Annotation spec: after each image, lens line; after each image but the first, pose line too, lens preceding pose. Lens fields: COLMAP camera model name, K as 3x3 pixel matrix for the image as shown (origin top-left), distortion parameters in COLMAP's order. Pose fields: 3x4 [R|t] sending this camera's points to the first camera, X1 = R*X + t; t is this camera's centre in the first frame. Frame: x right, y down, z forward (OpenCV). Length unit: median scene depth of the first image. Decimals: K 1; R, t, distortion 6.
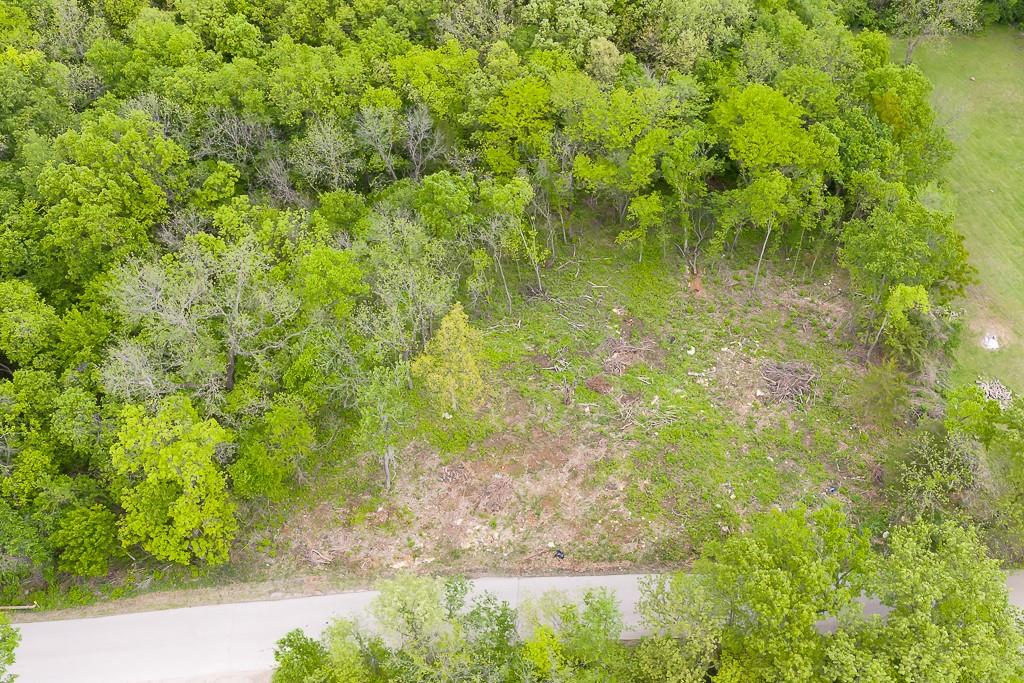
lens RADIAL K [[893.8, 0, 512.5], [0, 893.8, 338.9], [0, 0, 1]] dist [0.006644, 0.016194]
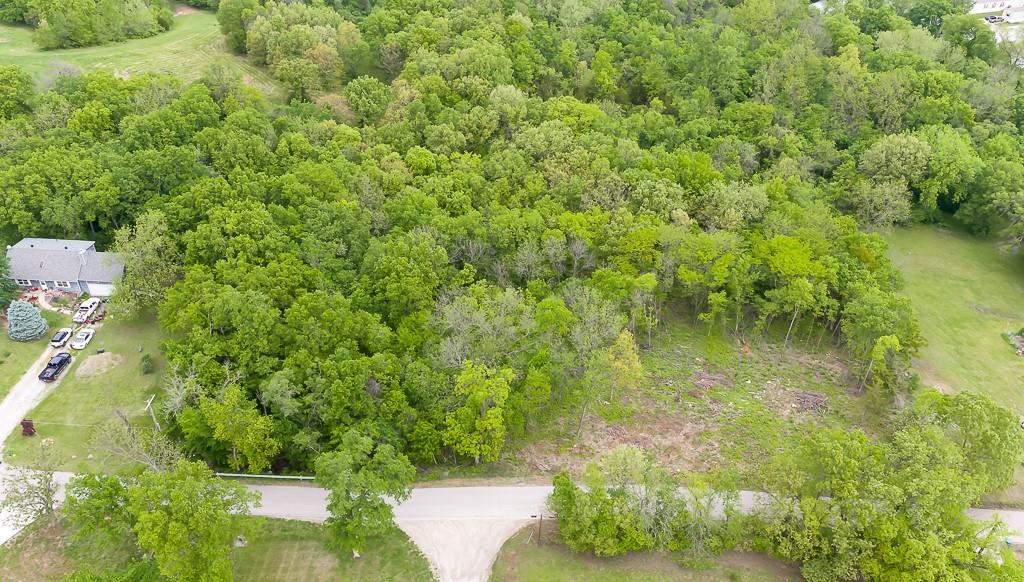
lens RADIAL K [[634.5, 0, 510.4], [0, 634.5, 295.2], [0, 0, 1]] dist [0.010142, -0.007498]
pose [[0.994191, 0.056028, -0.091896, -0.136992], [-0.074650, 0.974030, -0.213757, 0.138274], [0.077533, 0.219375, 0.972555, -0.214853]]
